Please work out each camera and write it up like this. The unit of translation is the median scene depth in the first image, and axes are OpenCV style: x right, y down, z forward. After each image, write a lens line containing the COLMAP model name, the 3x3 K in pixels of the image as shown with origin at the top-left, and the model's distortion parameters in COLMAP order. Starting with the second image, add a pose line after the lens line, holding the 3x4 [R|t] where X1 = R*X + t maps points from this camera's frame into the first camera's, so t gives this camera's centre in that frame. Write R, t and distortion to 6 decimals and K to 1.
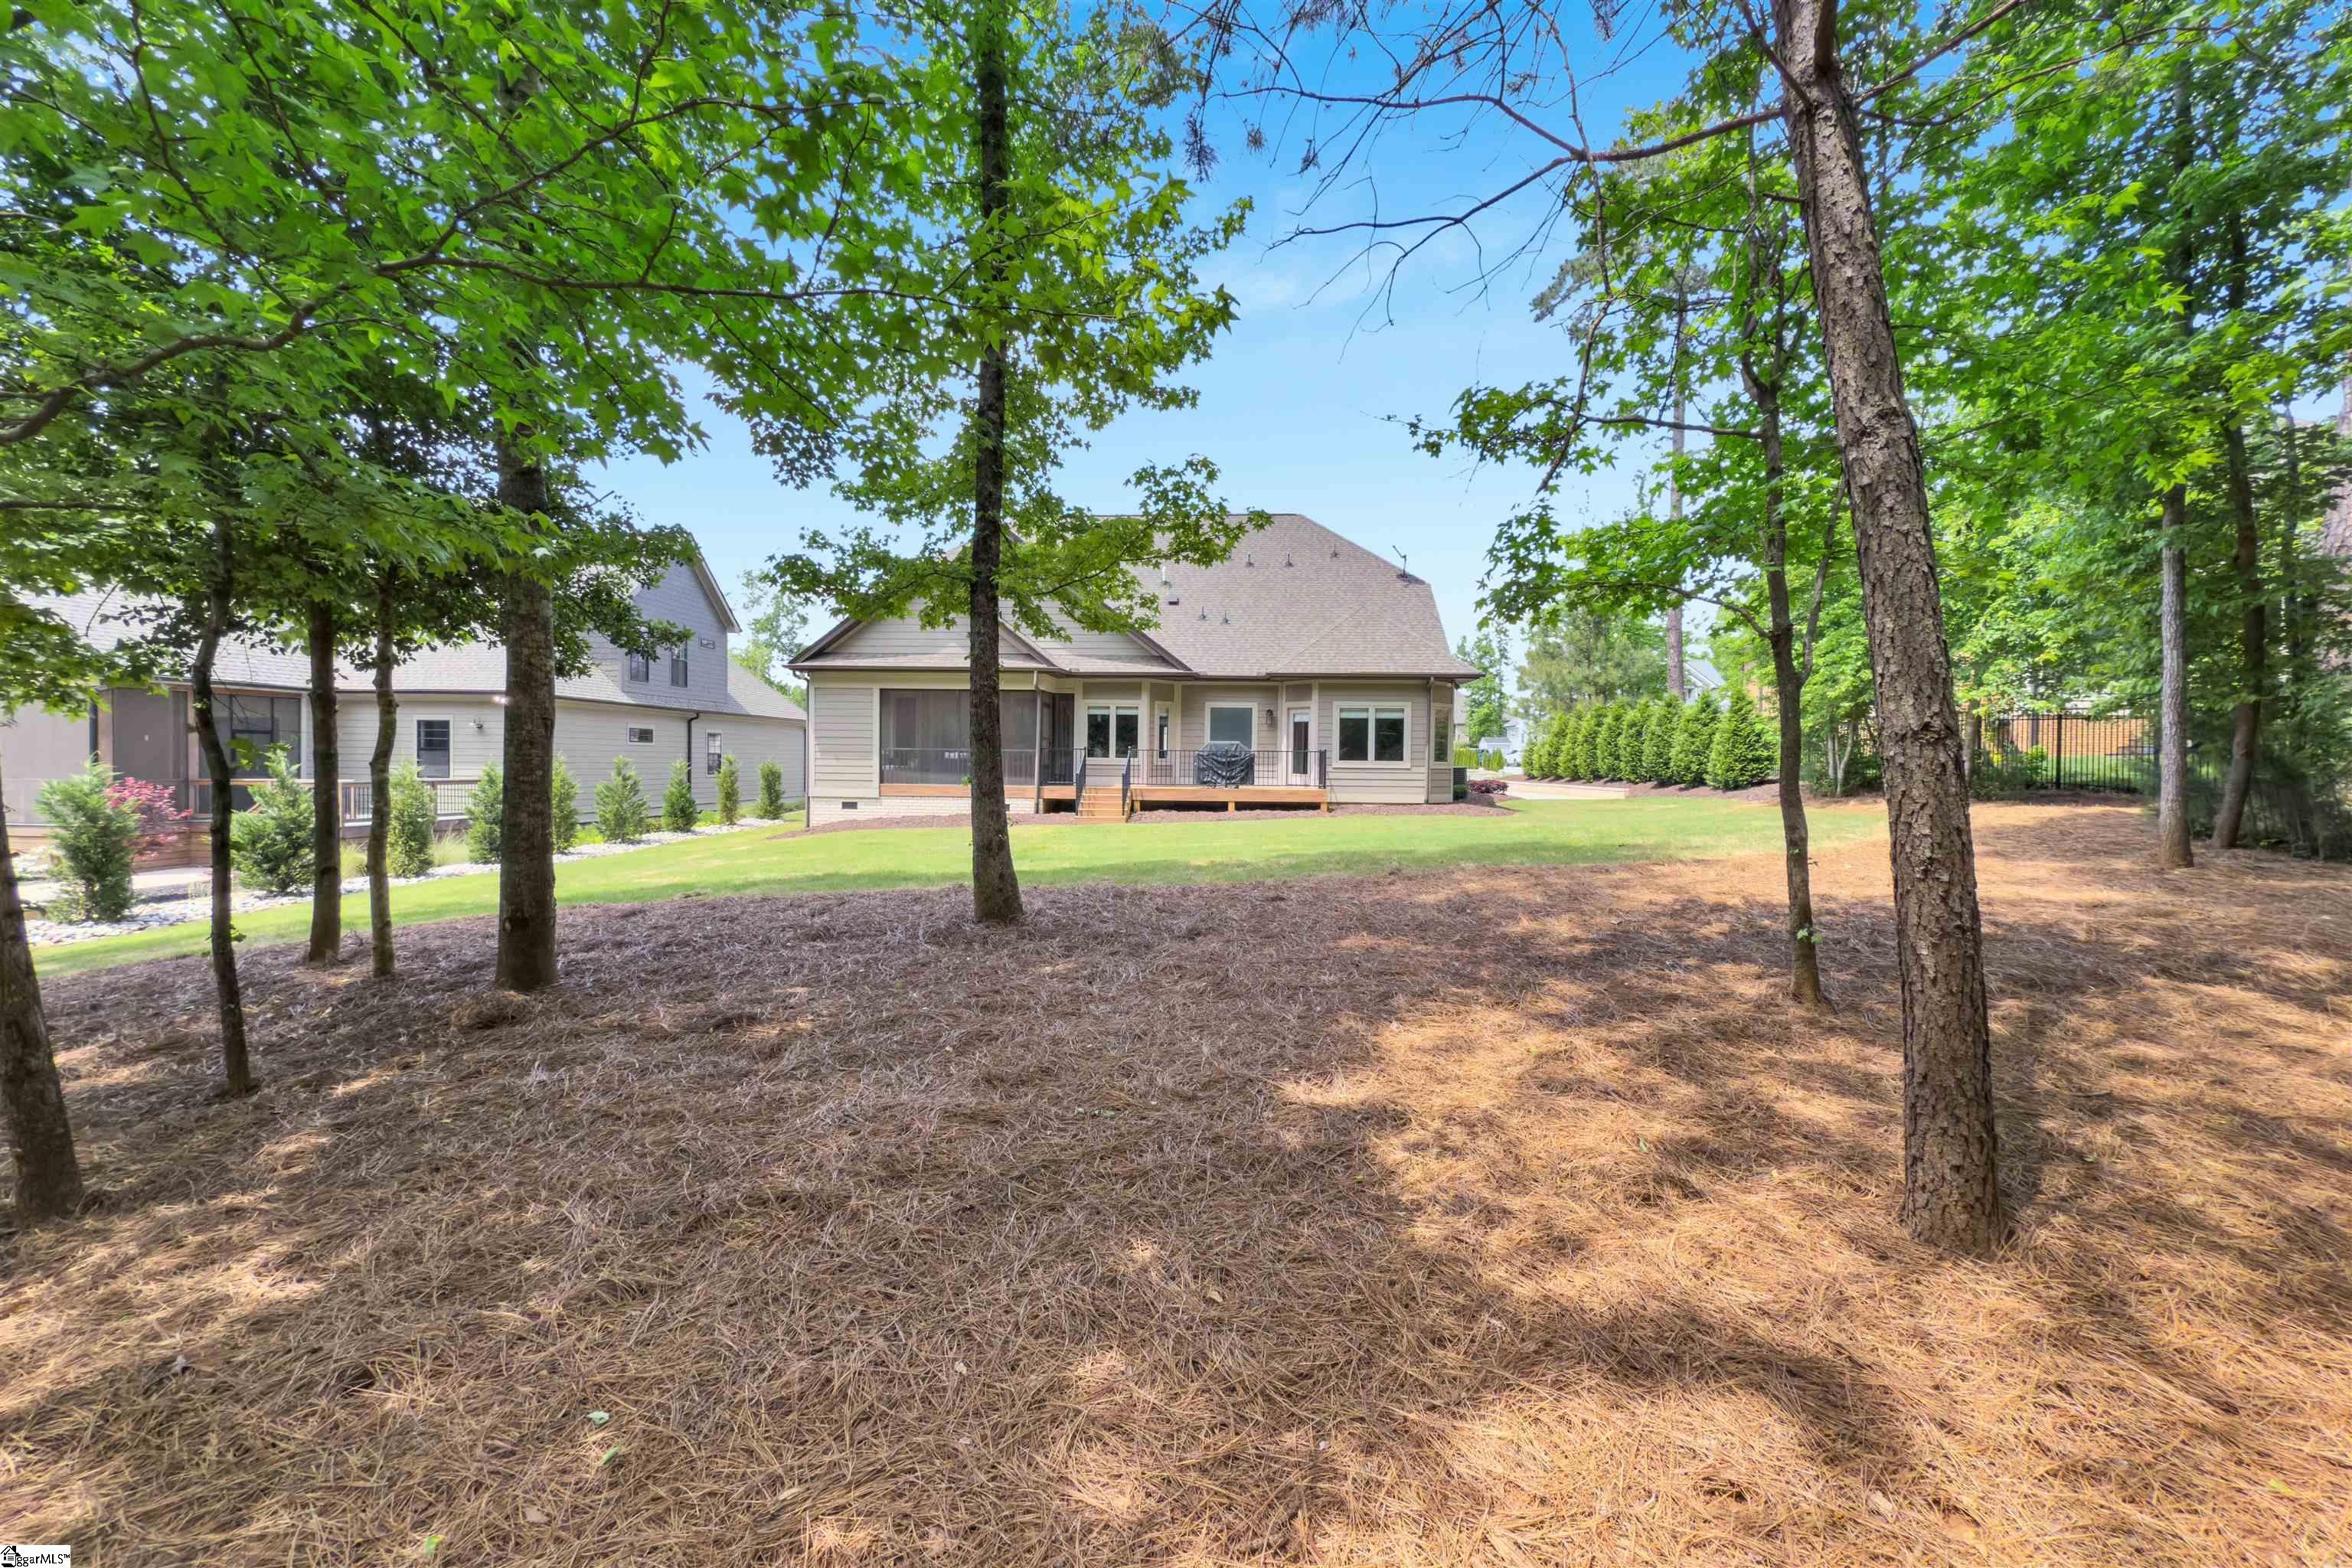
lens RADIAL K [[924.0, 0, 1183.0], [0, 924.0, 767.7], [0, 0, 1]] dist [-0.000567, 0.000037]
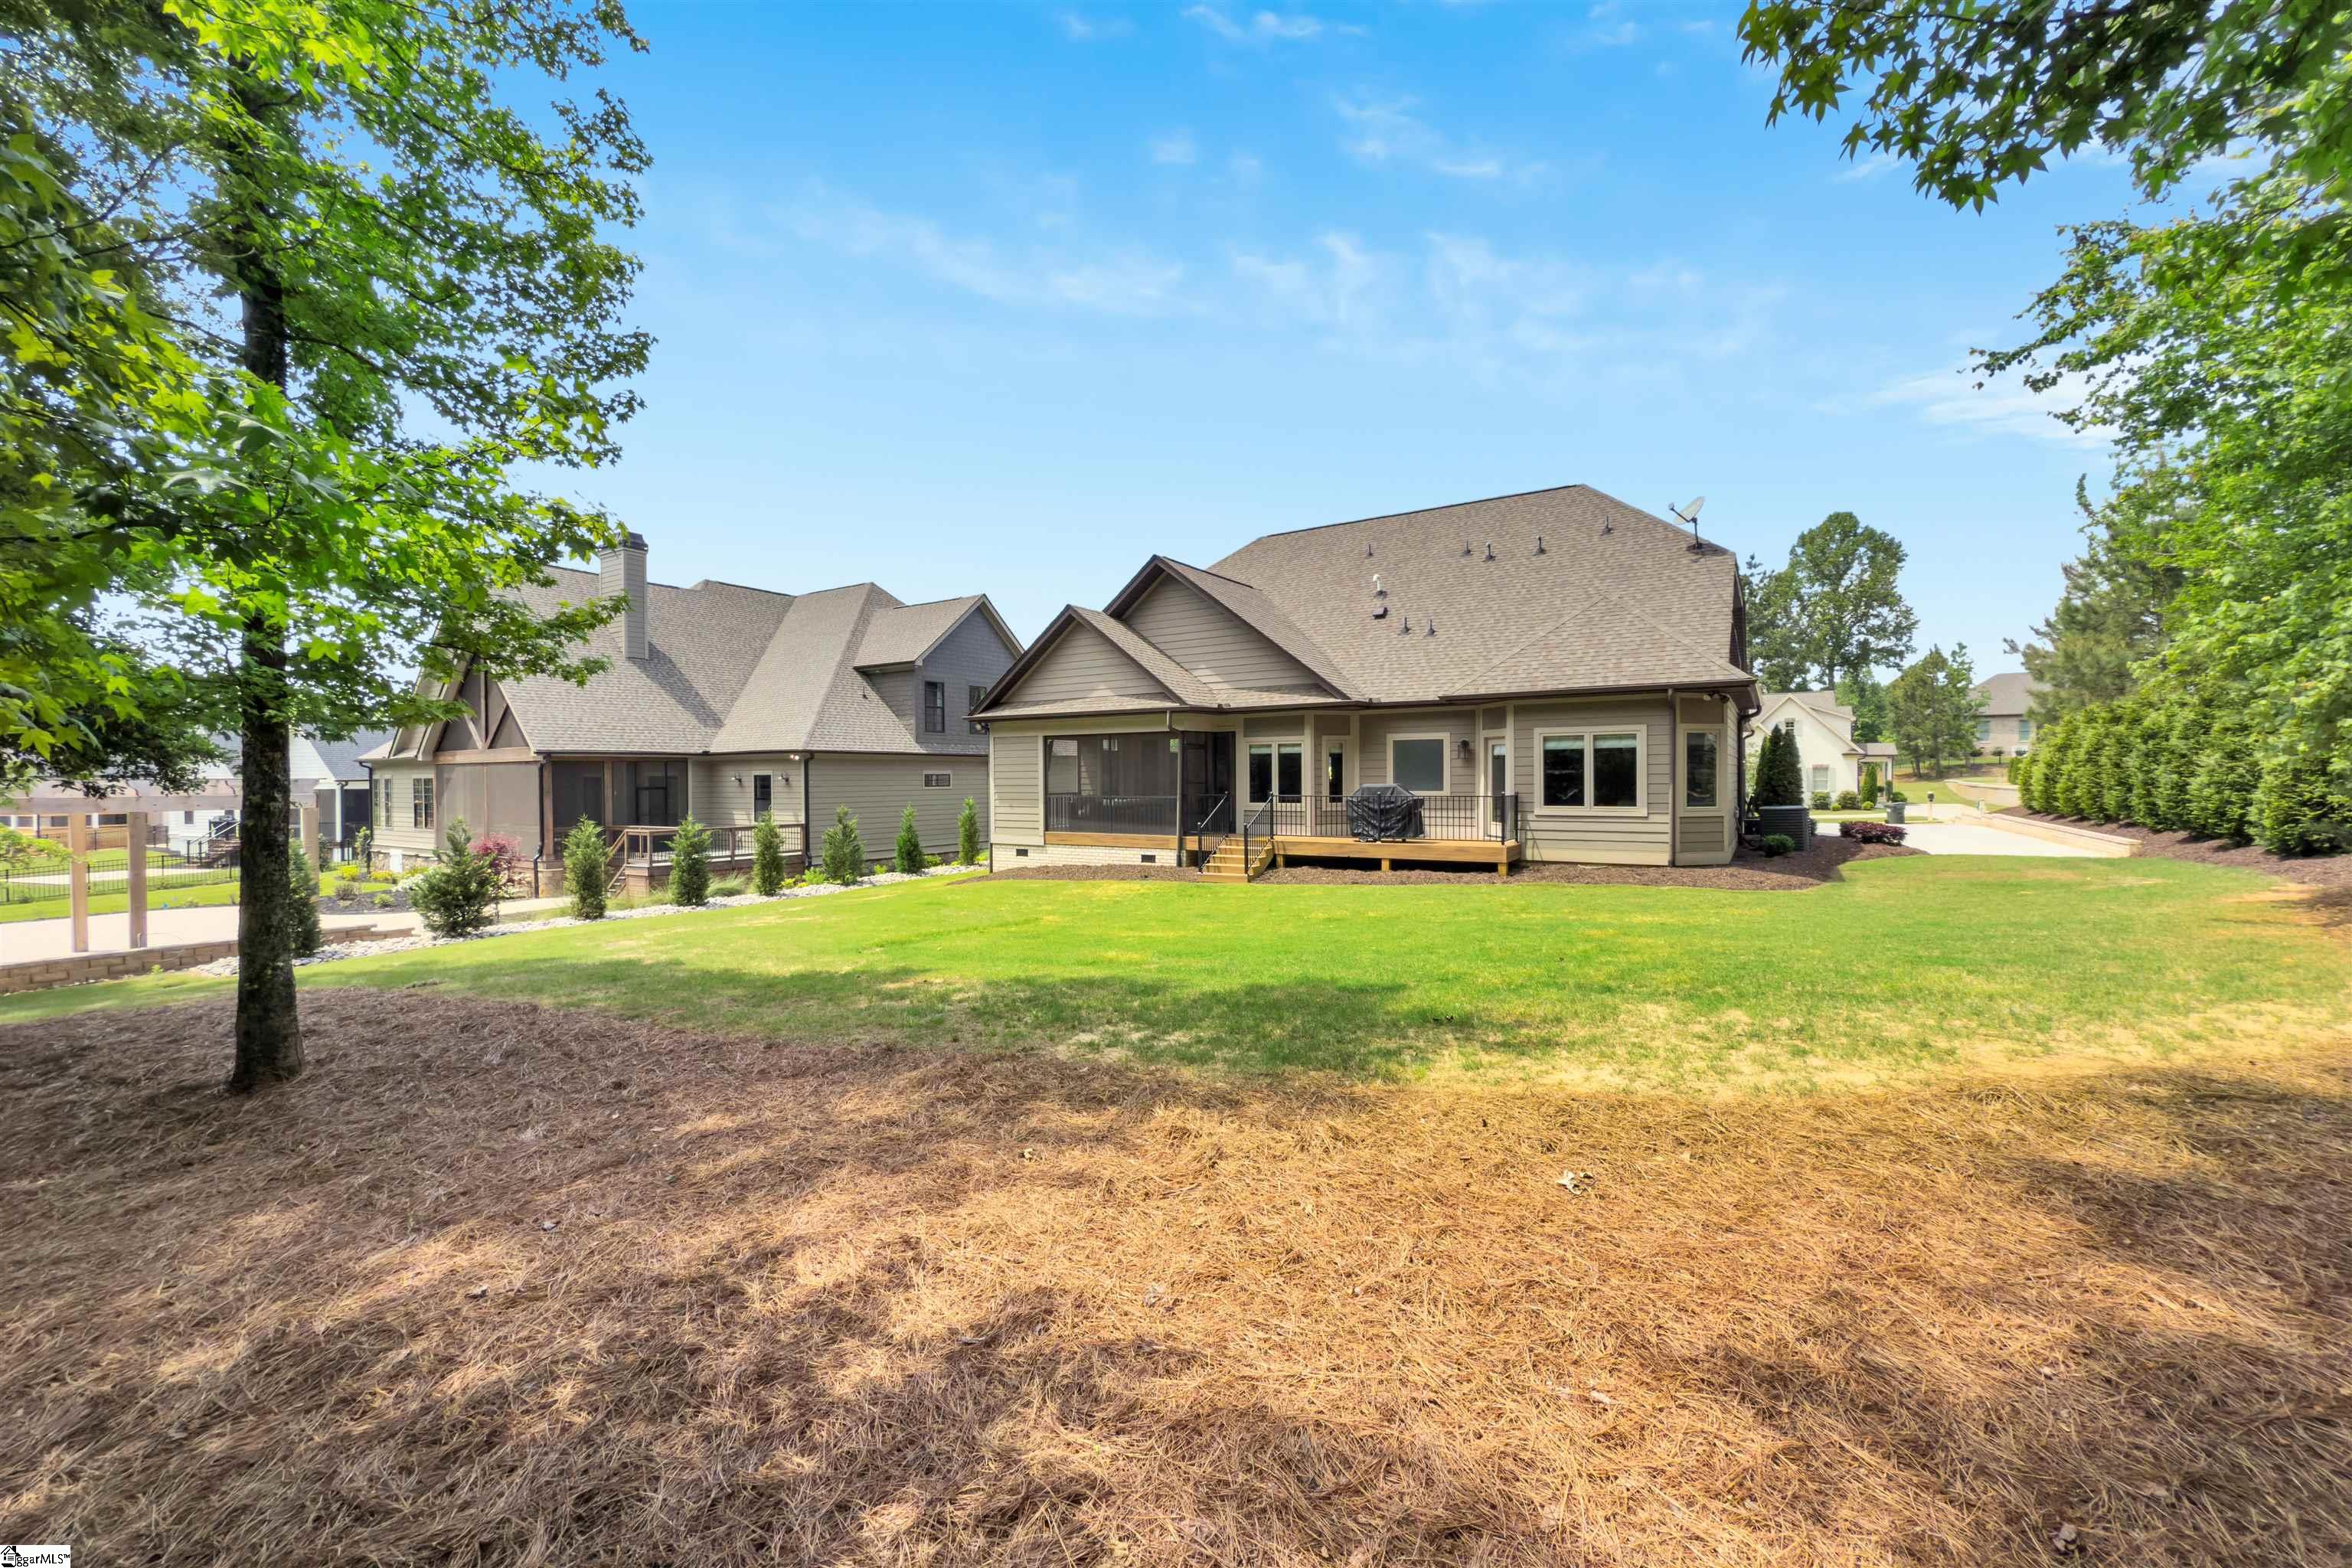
lens RADIAL K [[920.0, 0, 1163.8], [0, 920.0, 791.6], [0, 0, 1]] dist [-0.000831, -0.000092]
pose [[0.877544, -0.011904, -0.479349, 0.256960], [0.015090, 0.999882, 0.002794, -0.026410], [0.479259, -0.009685, 0.877620, 0.187702]]
